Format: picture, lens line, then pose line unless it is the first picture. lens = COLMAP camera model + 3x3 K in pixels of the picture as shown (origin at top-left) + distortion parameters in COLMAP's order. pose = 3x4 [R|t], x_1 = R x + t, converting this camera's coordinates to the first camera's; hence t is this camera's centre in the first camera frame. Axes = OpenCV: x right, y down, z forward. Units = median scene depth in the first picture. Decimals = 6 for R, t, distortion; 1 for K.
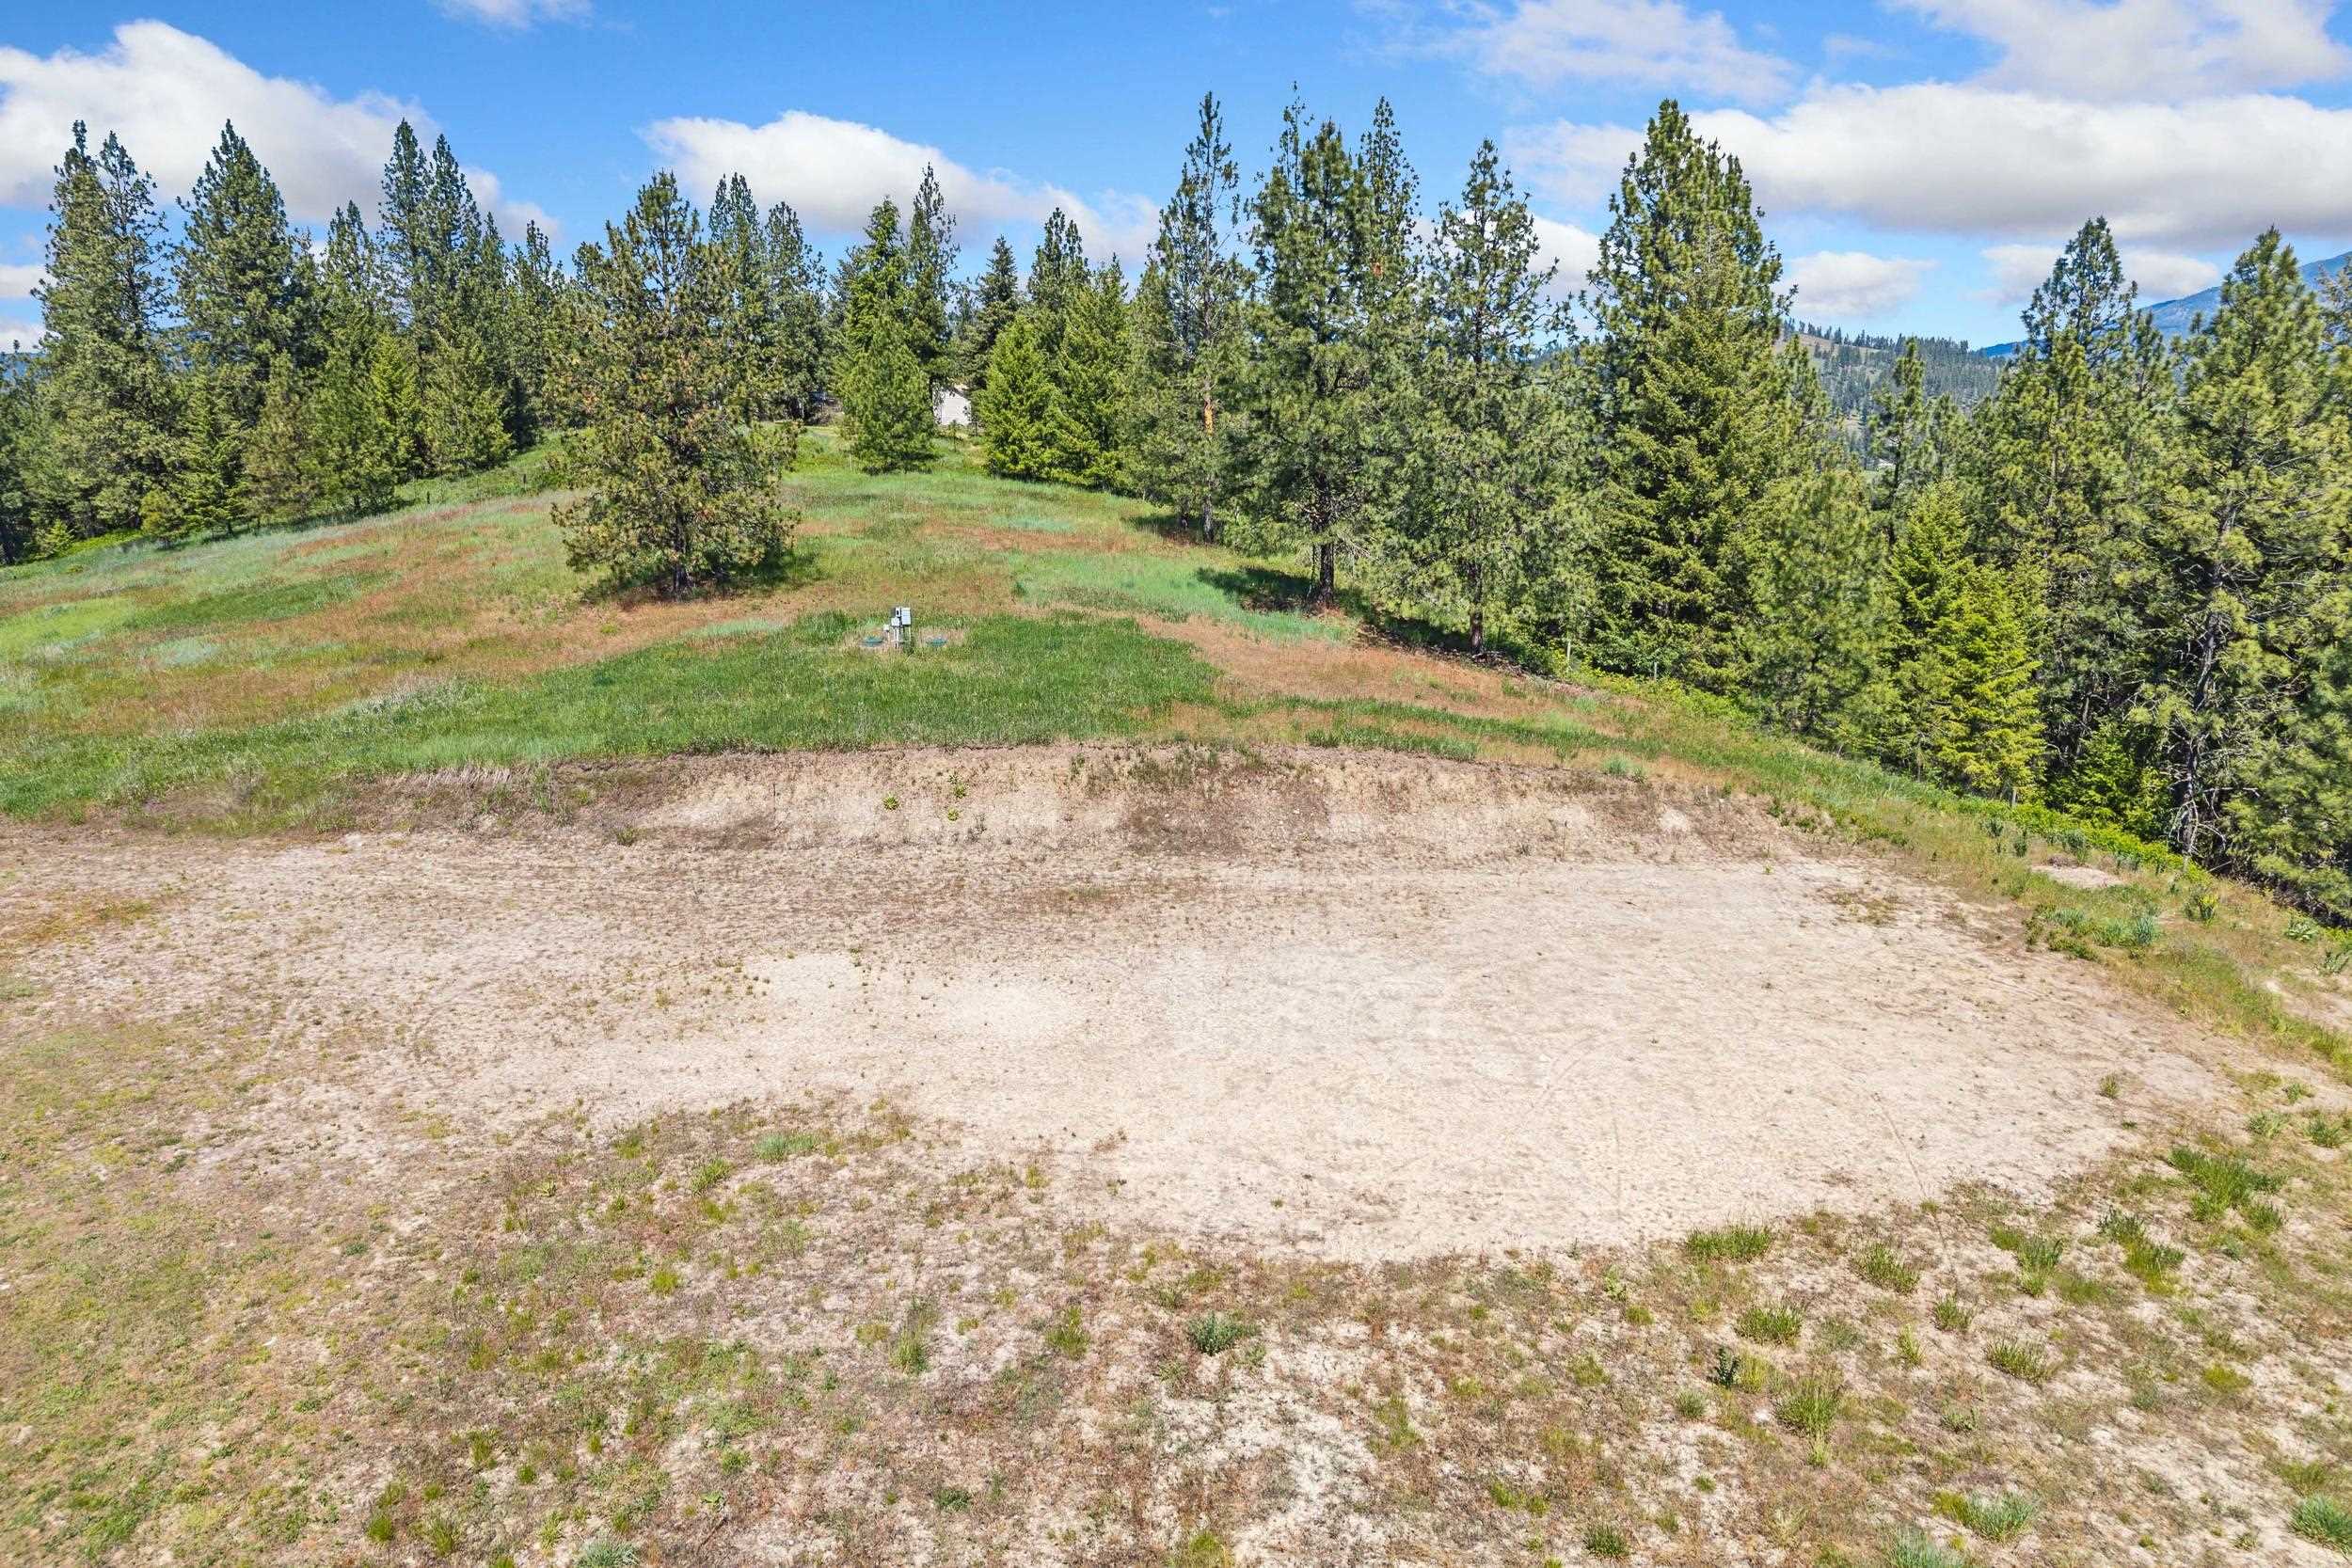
lens RADIAL K [[1765.6, 0, 1176.0], [0, 1765.6, 784.0], [0, 0, 1]] dist [0.058556, 0.001165]
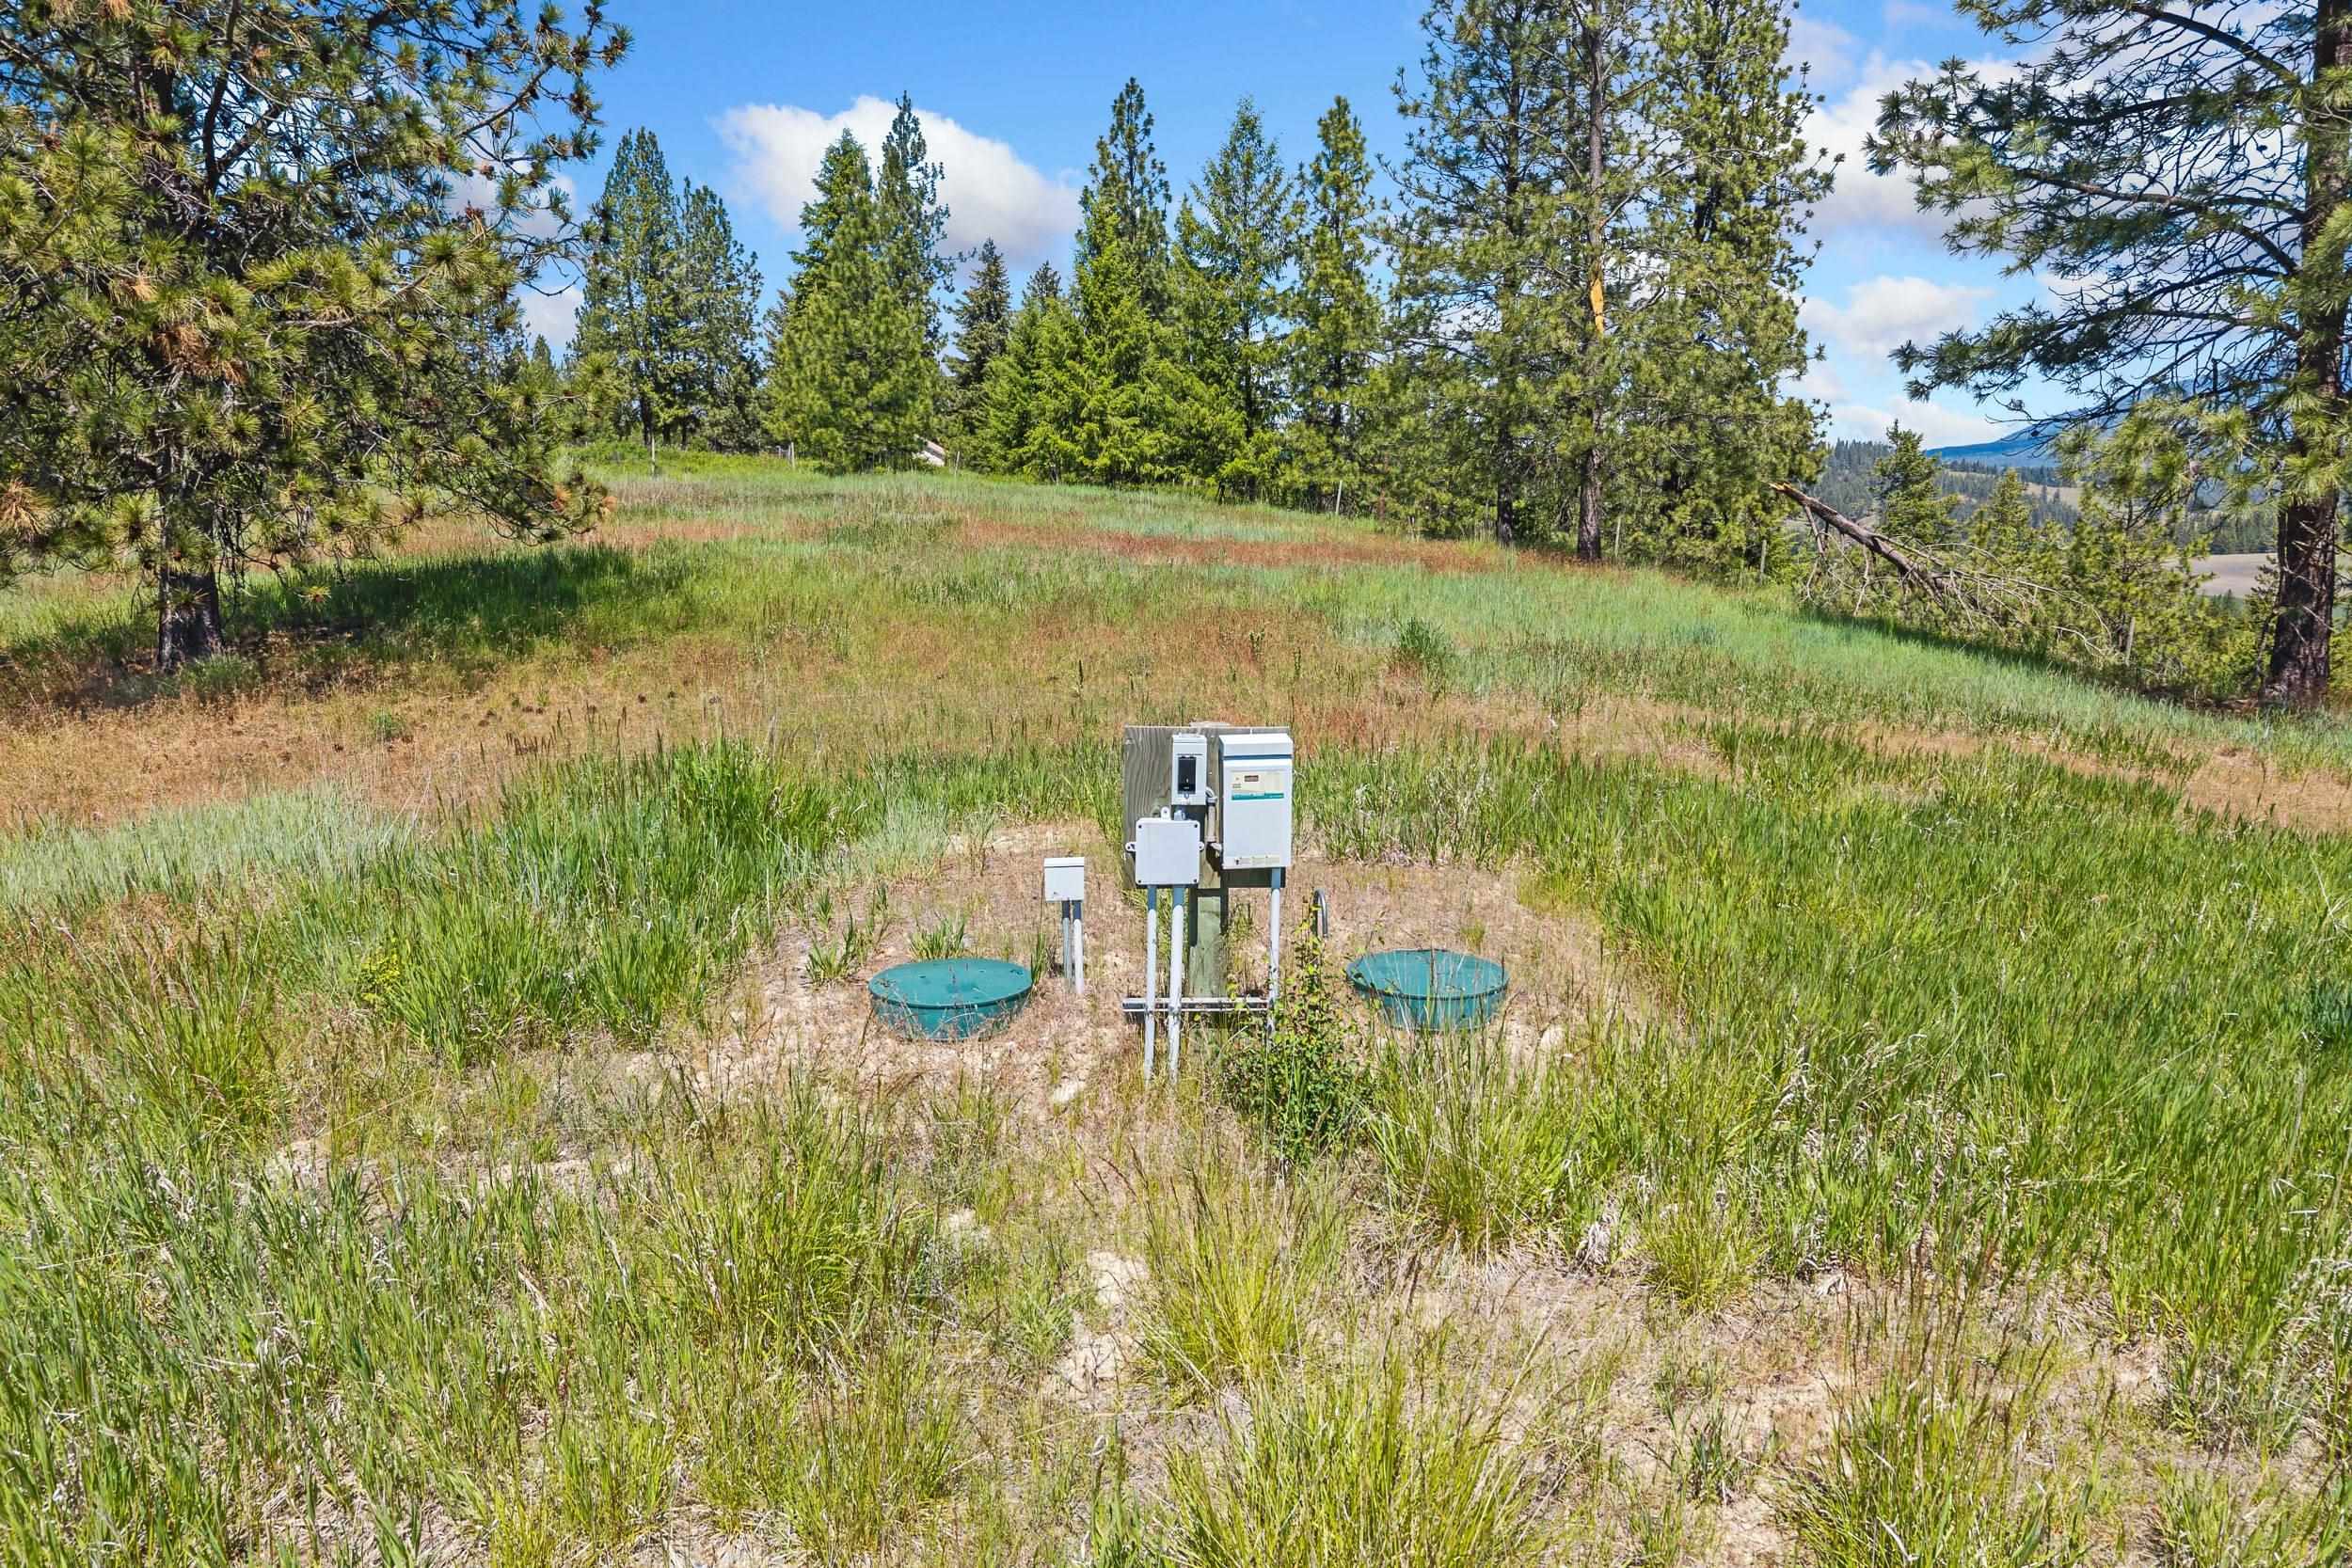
lens RADIAL K [[1765.6, 0, 1176.0], [0, 1765.6, 784.0], [0, 0, 1]] dist [0.058556, 0.001165]
pose [[0.999481, -0.009818, 0.030675, -0.081968], [0.011619, 0.998186, -0.059082, -0.045209], [-0.030039, 0.059408, 0.997782, 0.448770]]
